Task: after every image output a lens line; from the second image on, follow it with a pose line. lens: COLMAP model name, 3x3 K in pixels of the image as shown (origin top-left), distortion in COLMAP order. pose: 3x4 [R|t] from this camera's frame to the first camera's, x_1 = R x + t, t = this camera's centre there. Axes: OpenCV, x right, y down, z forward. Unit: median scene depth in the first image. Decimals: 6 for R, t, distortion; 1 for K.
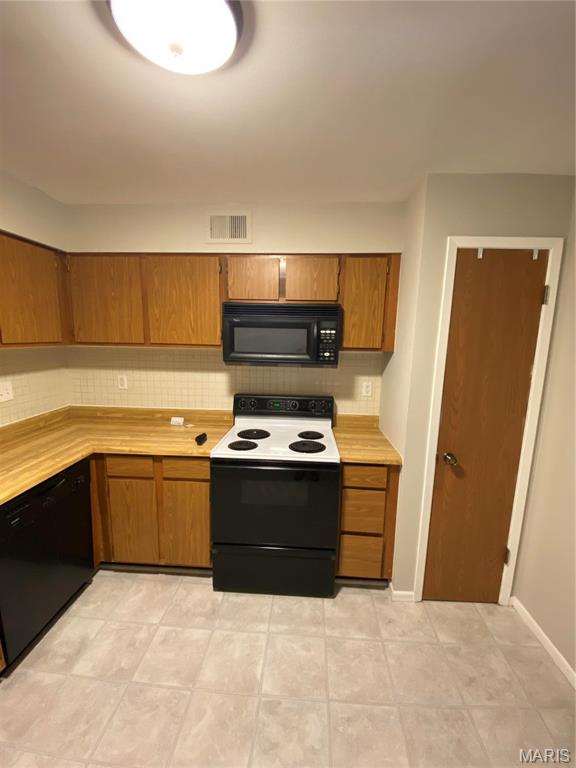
lens RADIAL K [[311.1, 0, 291.2], [0, 311.1, 383.5], [0, 0, 1]] dist [0.026194, -0.021748]
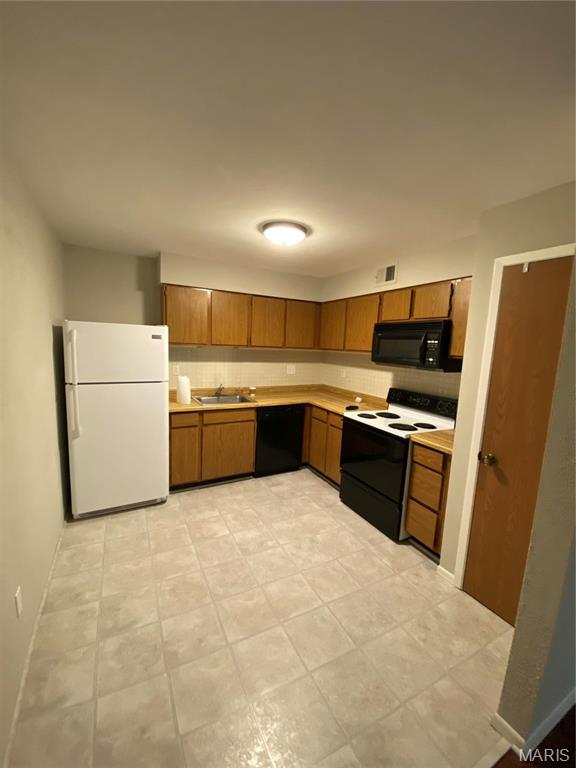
lens RADIAL K [[311.1, 0, 291.2], [0, 311.1, 383.5], [0, 0, 1]] dist [0.026194, -0.021748]
pose [[0.518874, 0.112556, -0.847408, 0.931995], [-0.162438, 0.986215, 0.031531, 0.055083], [0.839275, 0.121291, 0.530005, -0.142580]]
